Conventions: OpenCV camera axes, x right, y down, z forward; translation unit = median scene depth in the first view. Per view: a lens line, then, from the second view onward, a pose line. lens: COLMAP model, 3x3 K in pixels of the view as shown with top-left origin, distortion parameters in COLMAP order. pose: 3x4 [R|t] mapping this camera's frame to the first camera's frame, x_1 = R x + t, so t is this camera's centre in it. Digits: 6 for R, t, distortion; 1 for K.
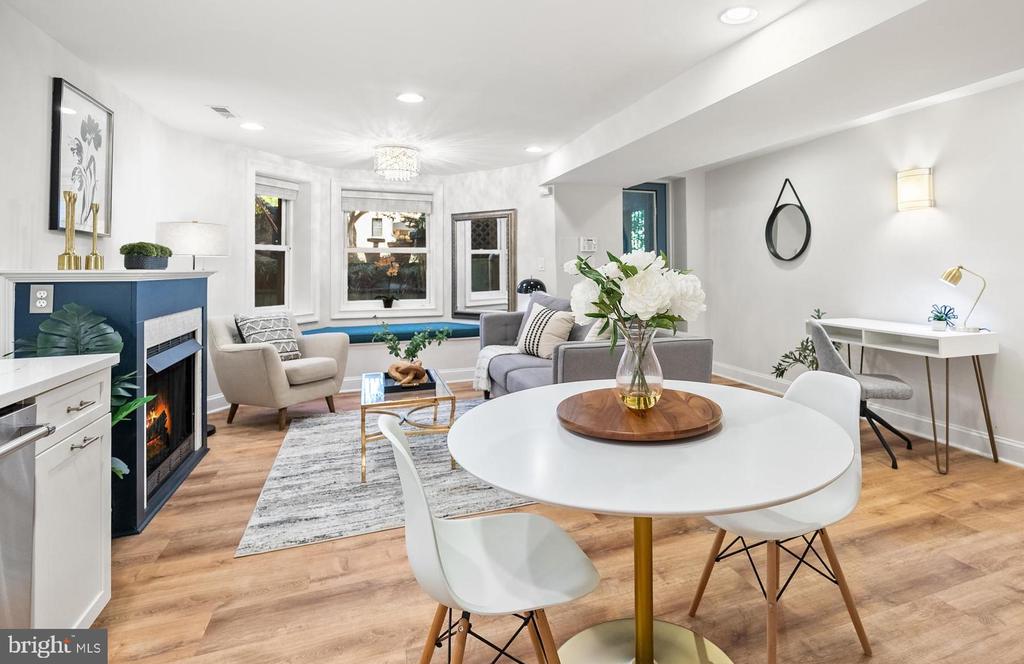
lens RADIAL K [[529.2, 0, 574.0], [0, 529.2, 264.4], [0, 0, 1]] dist [0.001325, 0.000147]
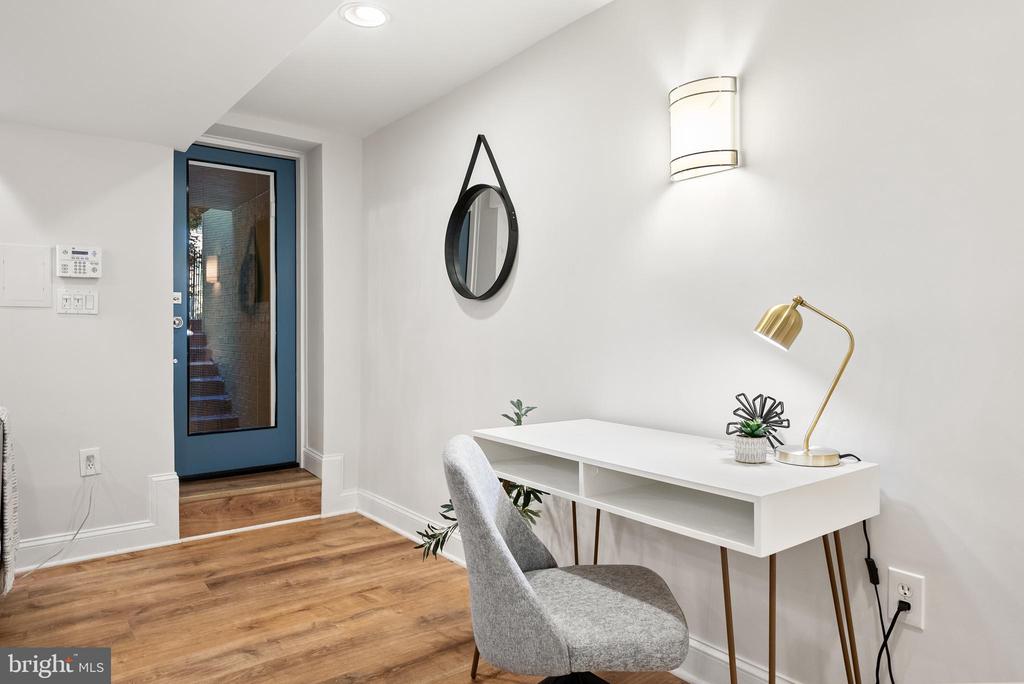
lens RADIAL K [[658.2, 0, 512.0], [0, 658.2, 342.0], [0, 0, 1]] dist [-0.001323, -0.000067]
pose [[0.960978, -0.000906, 0.276623, 0.336023], [-0.006638, 0.999631, 0.026336, 0.020972], [-0.276545, -0.027144, 0.960617, 0.509582]]
